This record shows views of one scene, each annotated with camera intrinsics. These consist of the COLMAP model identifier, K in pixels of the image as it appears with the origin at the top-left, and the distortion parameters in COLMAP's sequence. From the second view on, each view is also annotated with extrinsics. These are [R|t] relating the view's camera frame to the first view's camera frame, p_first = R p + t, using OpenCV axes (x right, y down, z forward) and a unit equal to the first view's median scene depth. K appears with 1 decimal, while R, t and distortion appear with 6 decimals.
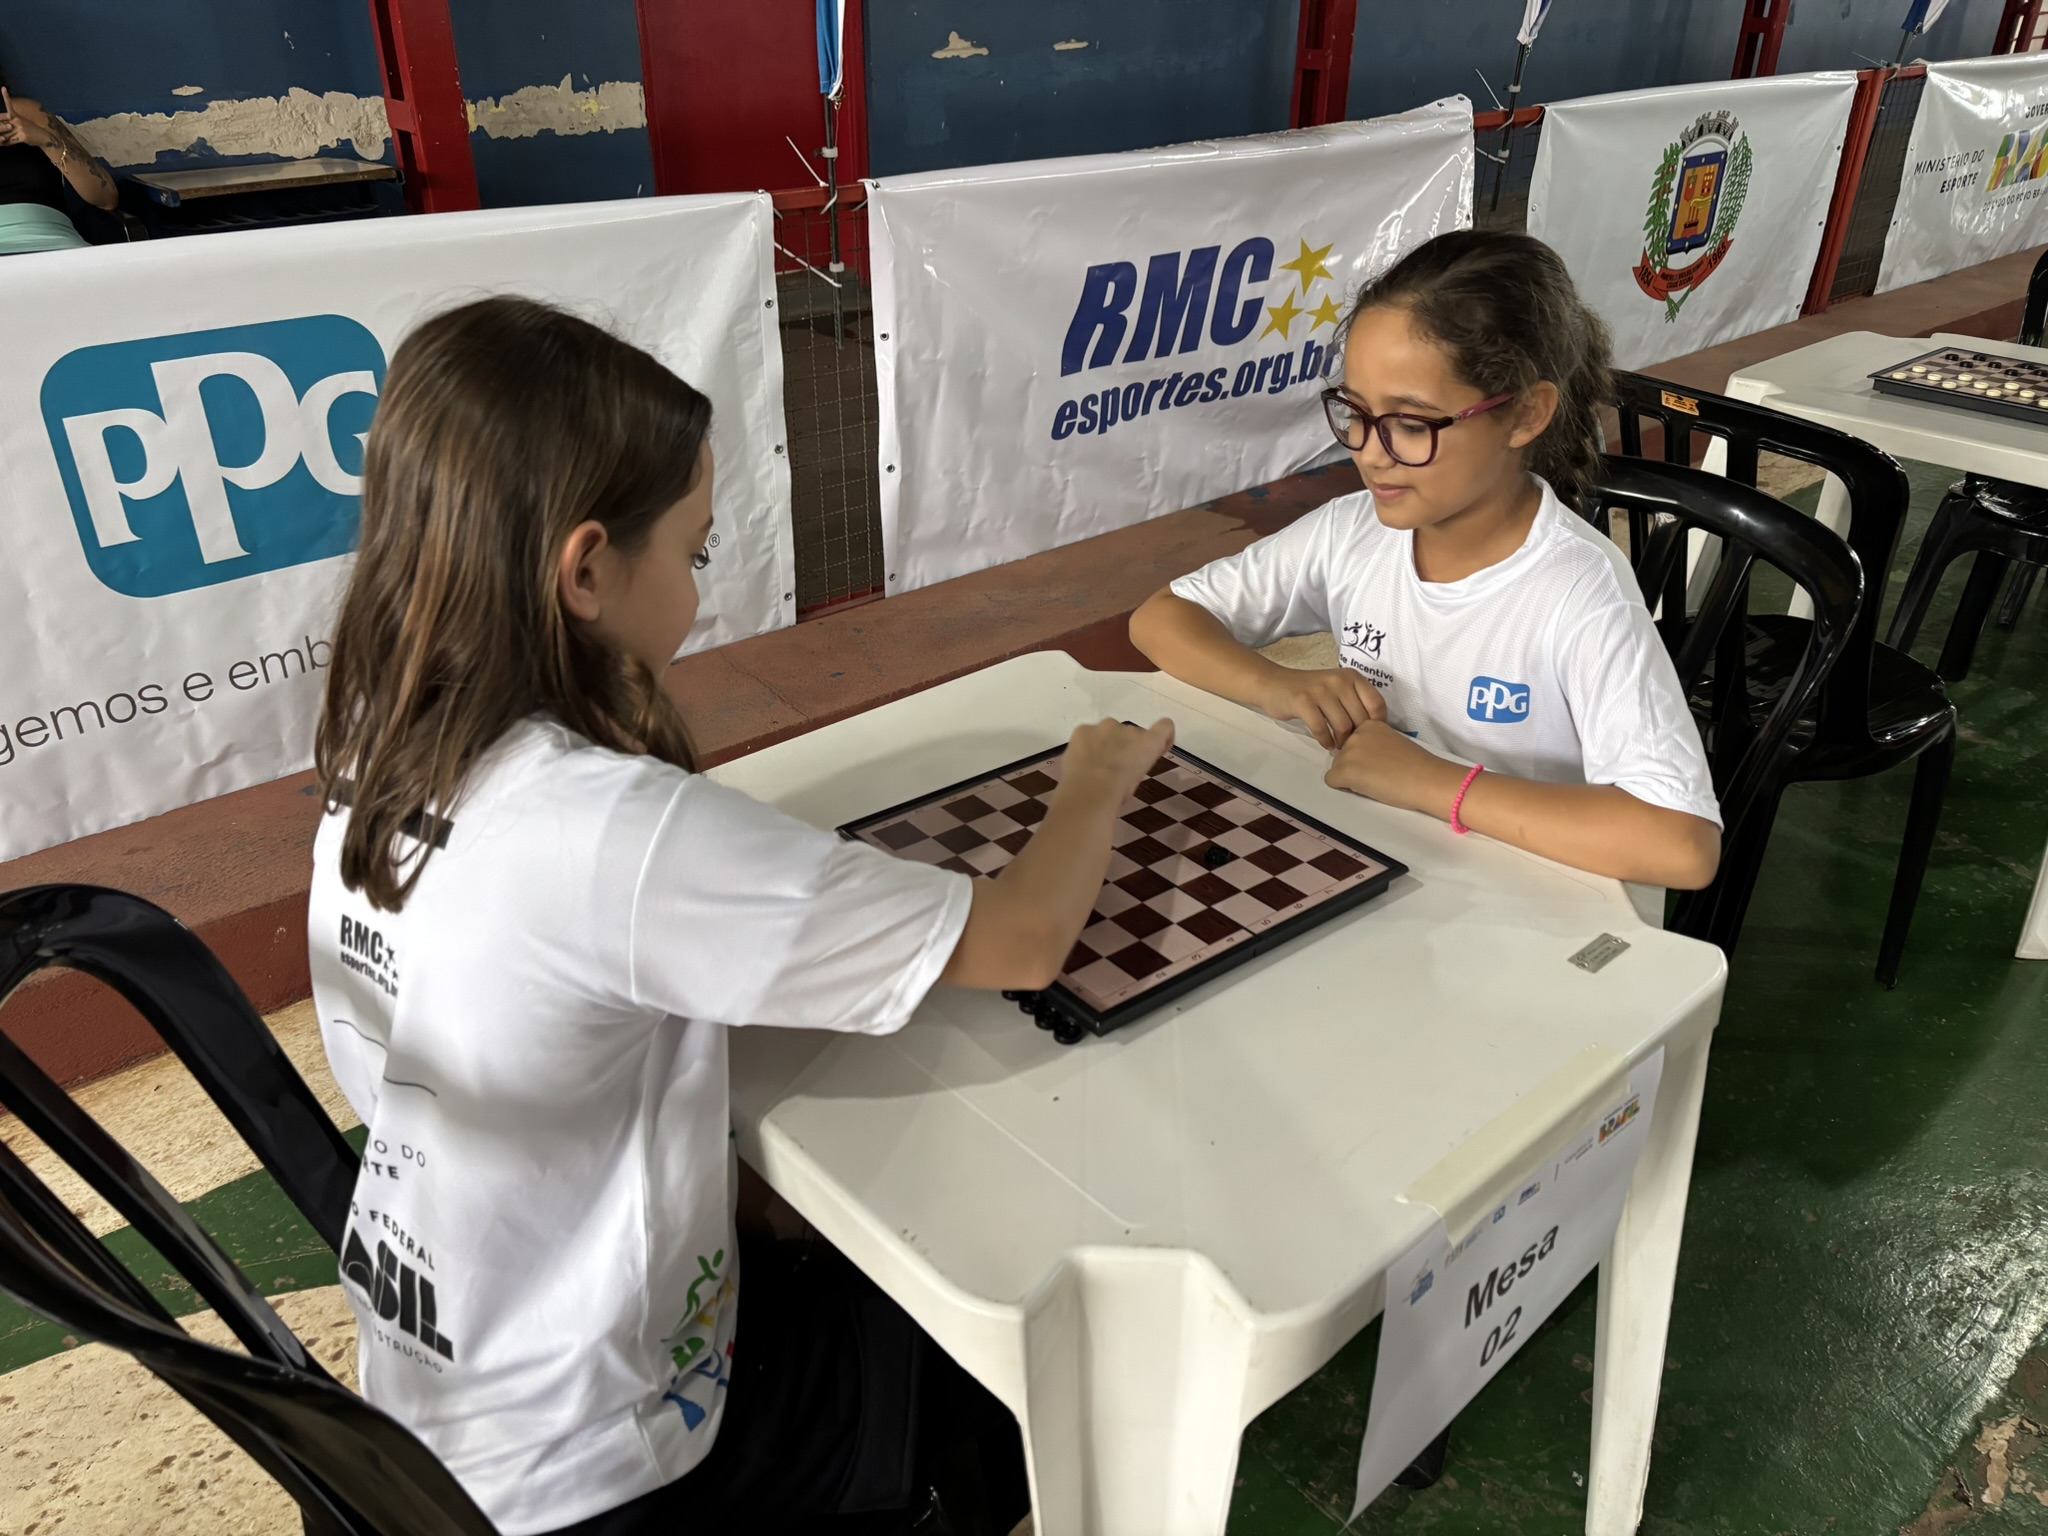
lens RADIAL K [[1529.2, 0, 1021.3], [0, 1529.2, 763.1], [0, 0, 1]] dist [0.051836, -0.058717]
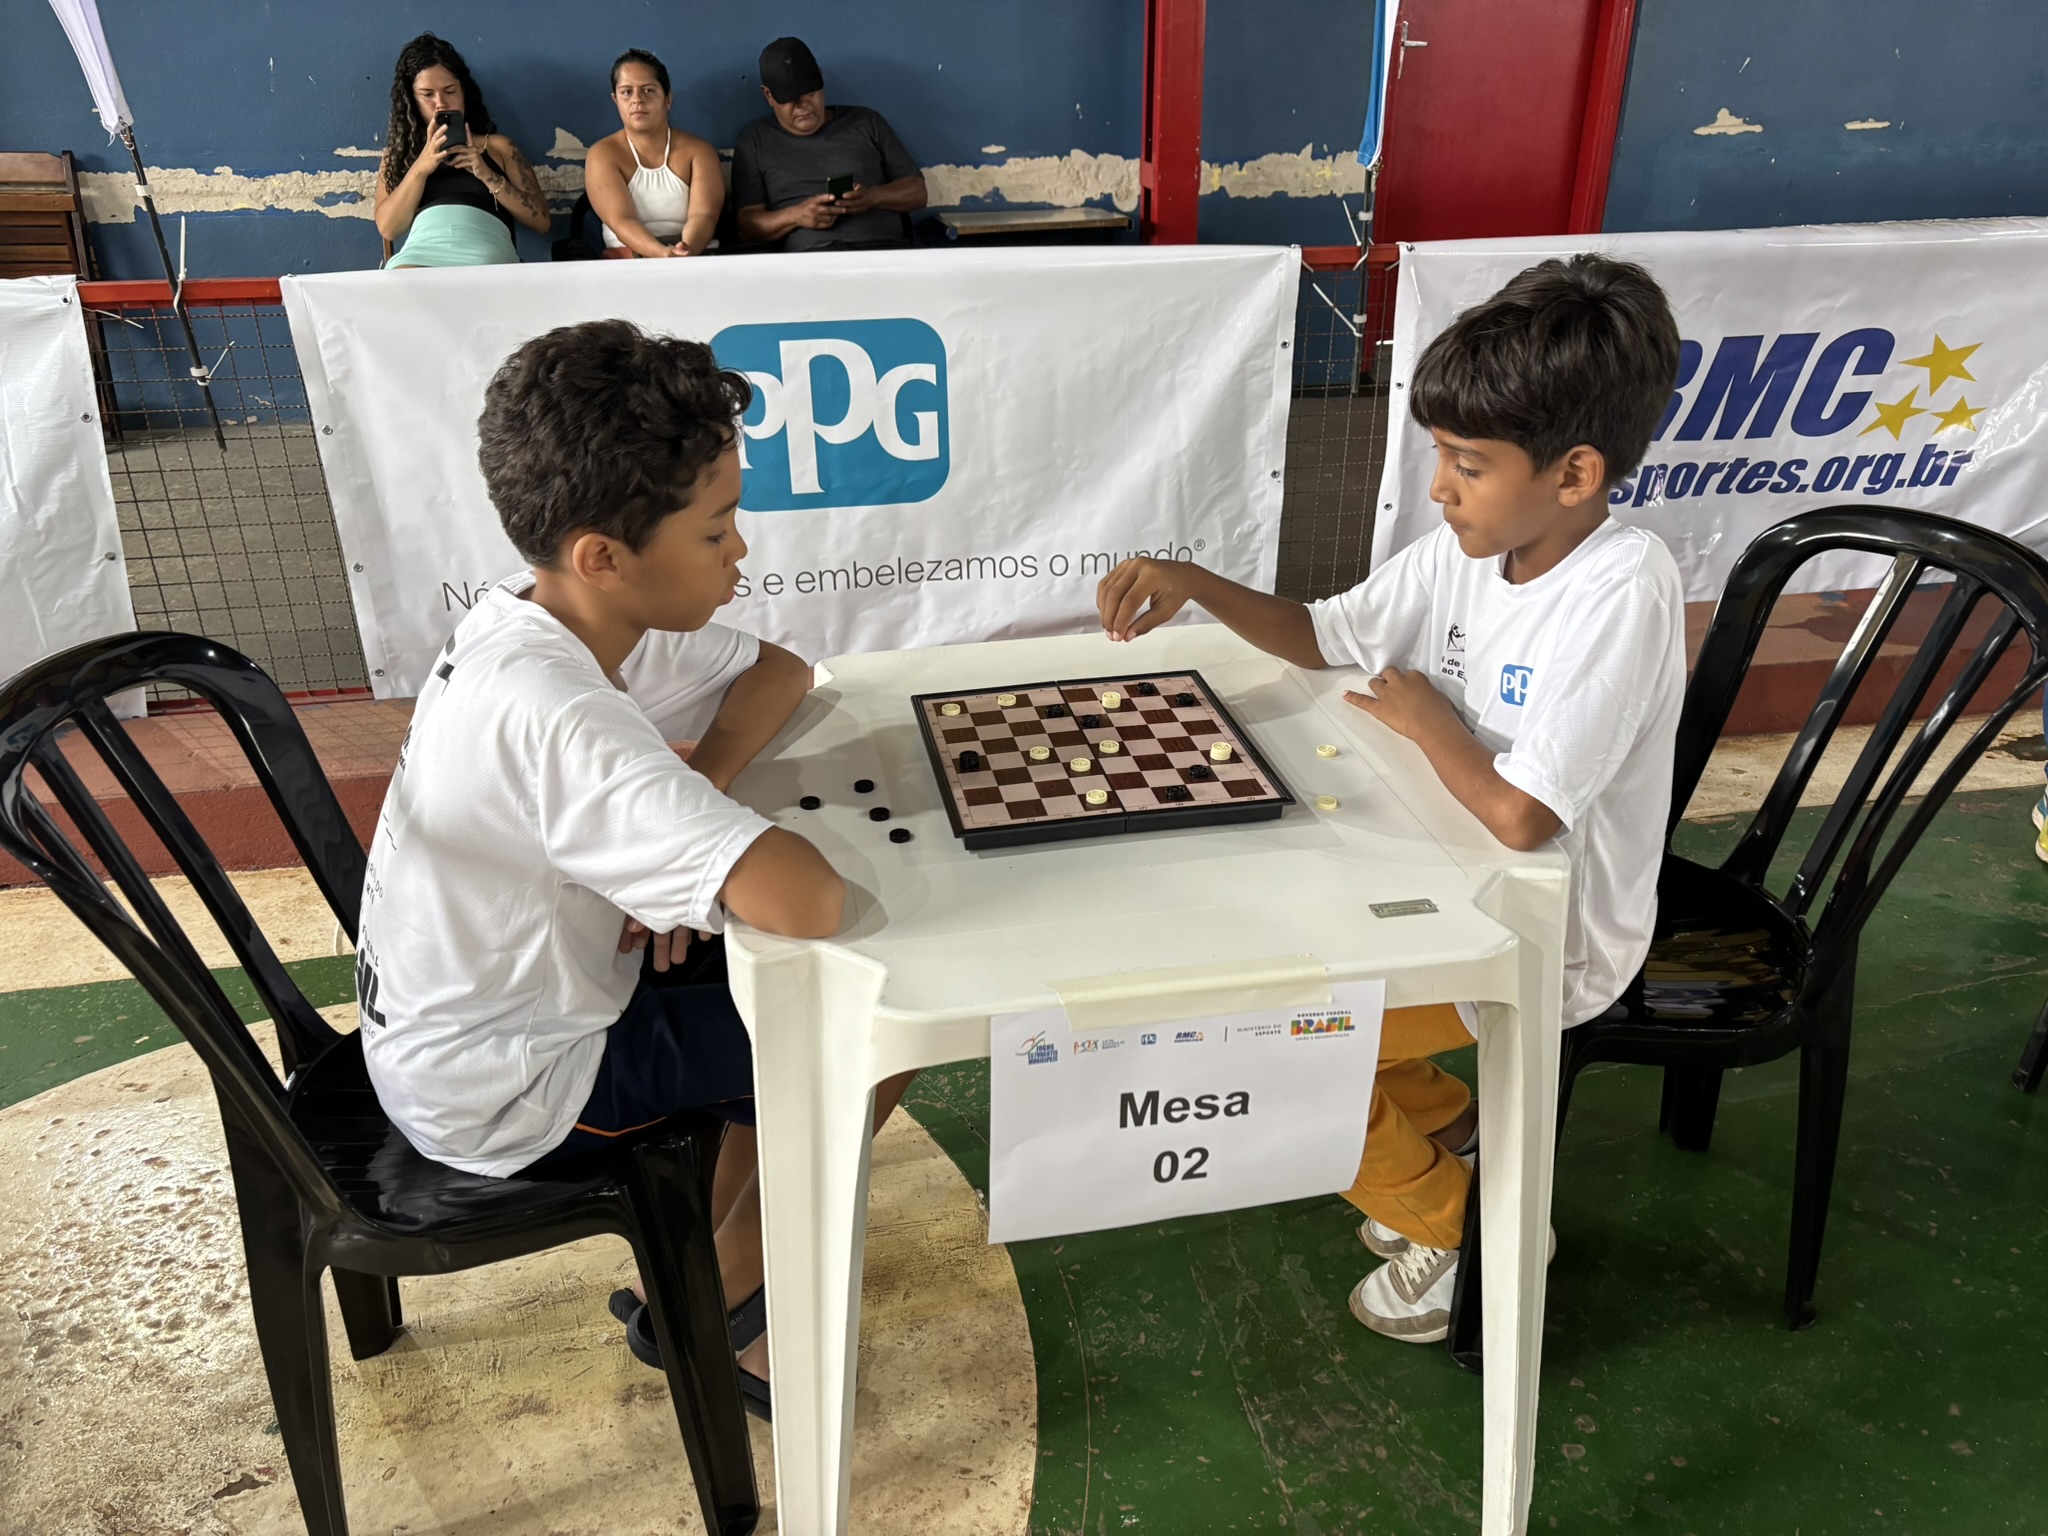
lens RADIAL K [[1529.2, 0, 1021.3], [0, 1529.2, 763.1], [0, 0, 1]] dist [0.051836, -0.058717]
pose [[0.863262, 0.211866, -0.458138, 0.195637], [-0.229060, 0.973237, 0.018460, 0.018620], [0.449788, 0.089005, 0.888689, -0.049736]]
